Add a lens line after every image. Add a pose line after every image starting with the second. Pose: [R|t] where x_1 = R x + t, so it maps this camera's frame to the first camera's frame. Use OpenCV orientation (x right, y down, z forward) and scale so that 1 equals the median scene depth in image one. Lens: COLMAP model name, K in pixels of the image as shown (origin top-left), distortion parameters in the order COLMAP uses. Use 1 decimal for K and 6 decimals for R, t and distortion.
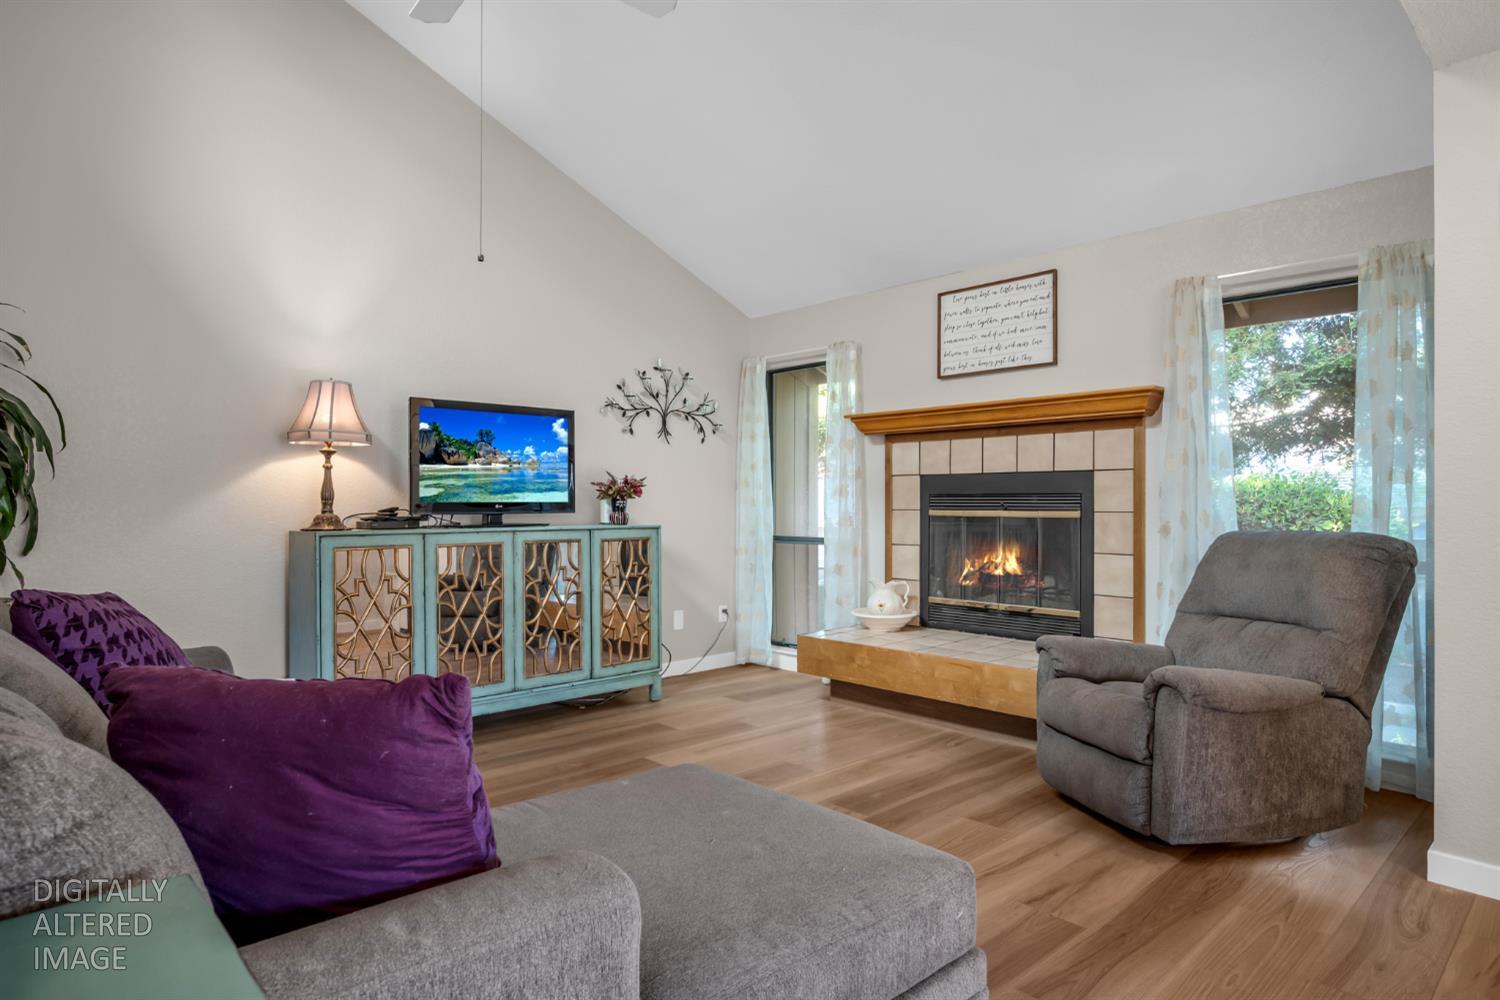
lens RADIAL K [[842.2, 0, 750.0], [0, 842.2, 500.0], [0, 0, 1]] dist [-0.000762, -0.000772]
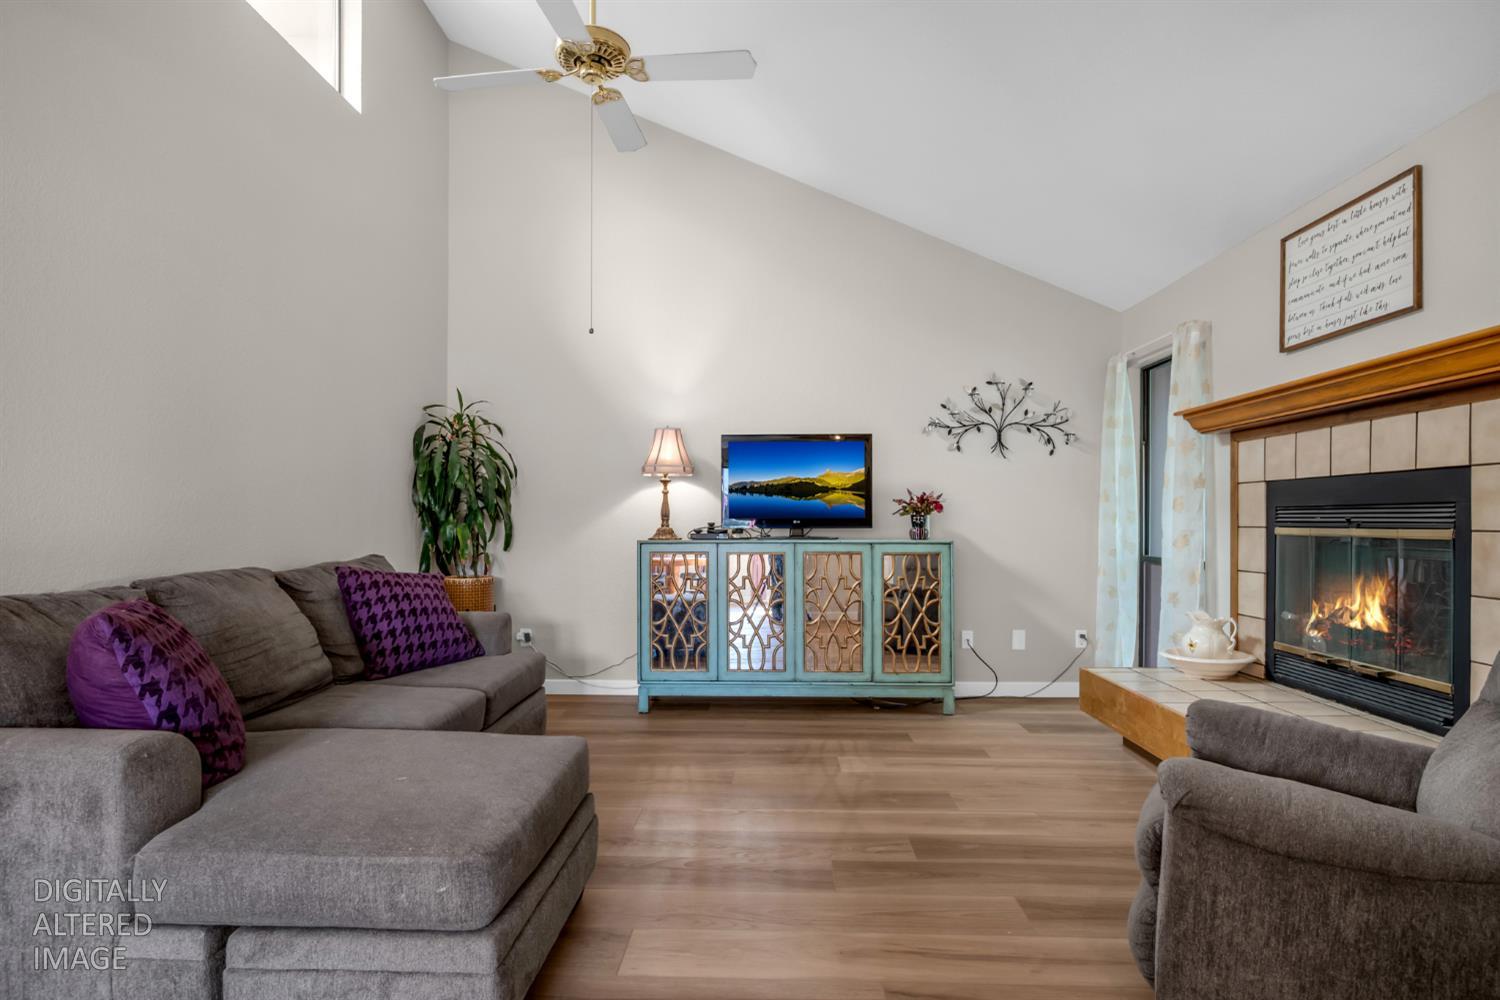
lens RADIAL K [[780.6, 0, 748.1], [0, 780.6, 517.5], [0, 0, 1]] dist [-0.001895, -0.000535]
pose [[0.704909, -0.003615, -0.709288, 0.386029], [0.003847, 0.999992, -0.001273, 0.002475], [0.709287, -0.001831, 0.704917, 0.173069]]
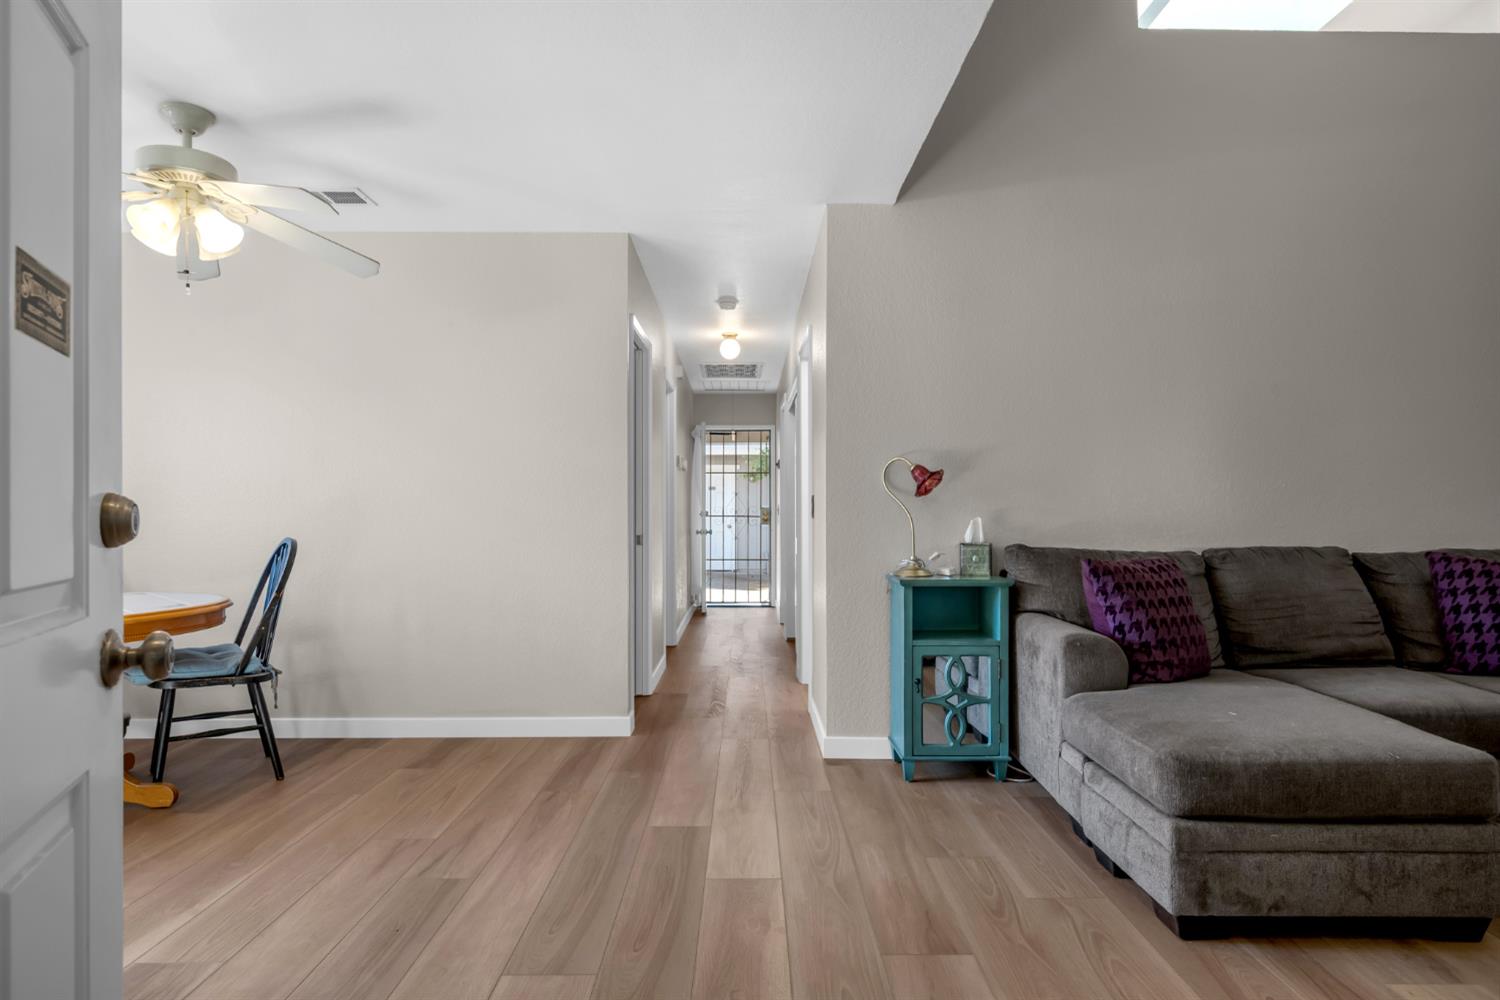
lens RADIAL K [[780.6, 0, 748.1], [0, 780.6, 517.5], [0, 0, 1]] dist [-0.001895, -0.000535]
pose [[-0.679551, 0.000517, -0.733628, 0.524945], [0.000535, 1.000000, 0.000209, 0.013622], [0.733628, -0.000250, -0.679552, 0.423600]]
